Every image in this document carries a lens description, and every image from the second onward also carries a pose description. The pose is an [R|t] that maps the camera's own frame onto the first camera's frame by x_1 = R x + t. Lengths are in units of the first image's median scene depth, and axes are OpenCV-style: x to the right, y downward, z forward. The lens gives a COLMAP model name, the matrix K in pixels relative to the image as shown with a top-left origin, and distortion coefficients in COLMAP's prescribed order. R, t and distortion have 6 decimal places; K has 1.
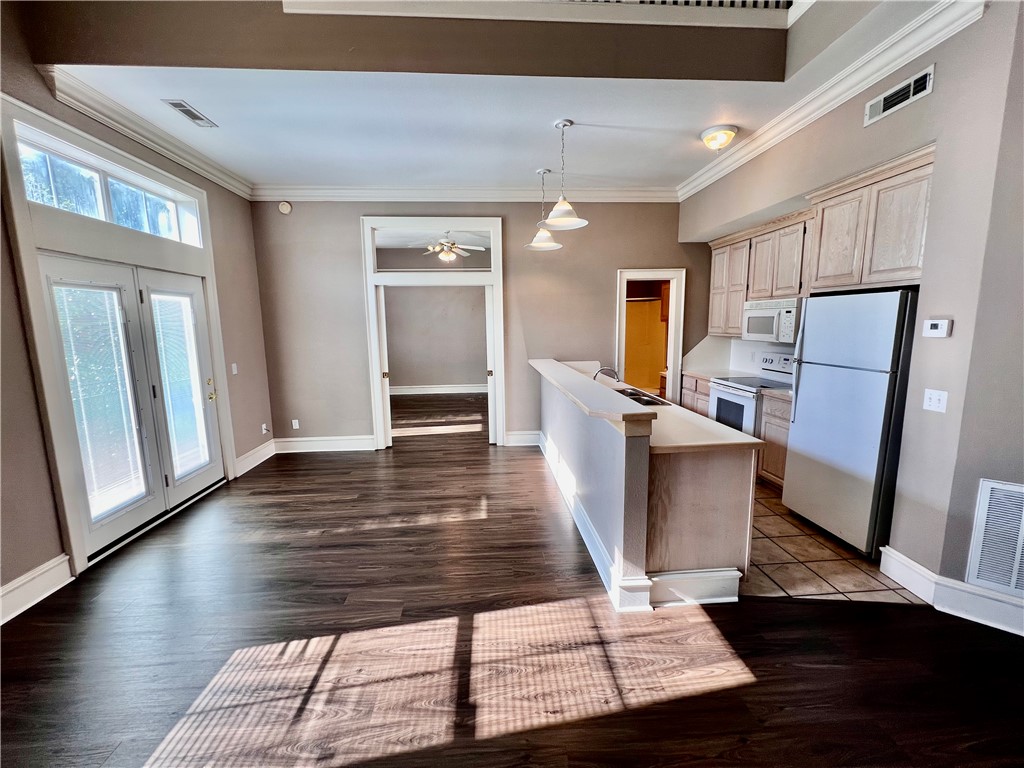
lens RADIAL K [[413.2, 0, 512.9], [0, 413.2, 381.1], [0, 0, 1]] dist [-0.001473, 0.000834]
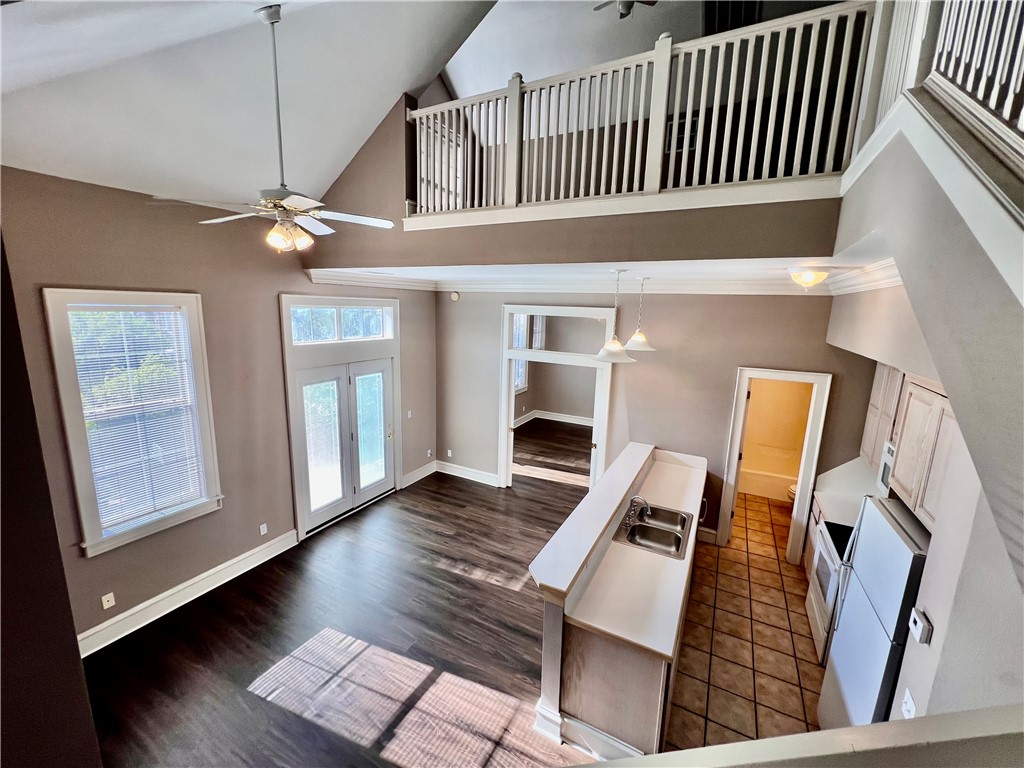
lens RADIAL K [[413.2, 0, 510.3], [0, 413.2, 385.4], [0, 0, 1]] dist [-0.001473, 0.000834]
pose [[0.844372, 0.138545, -0.517534, 0.483661], [-0.115543, 0.990344, 0.076604, -0.380968], [0.523150, -0.004885, 0.852227, -0.063471]]
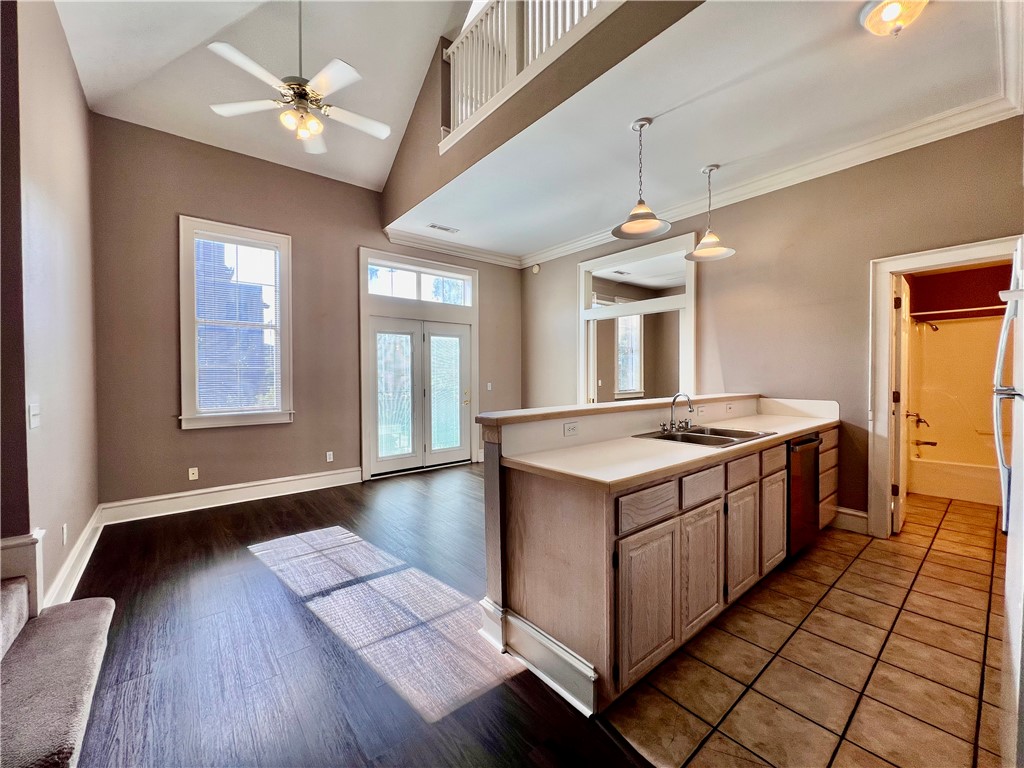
lens RADIAL K [[413.2, 0, 508.5], [0, 413.2, 383.5], [0, 0, 1]] dist [-0.001473, 0.000834]
pose [[0.576107, 0.031493, -0.816767, 0.724901], [-0.119062, 0.991833, -0.045737, 0.023467], [0.808656, 0.123595, 0.575152, 0.307388]]
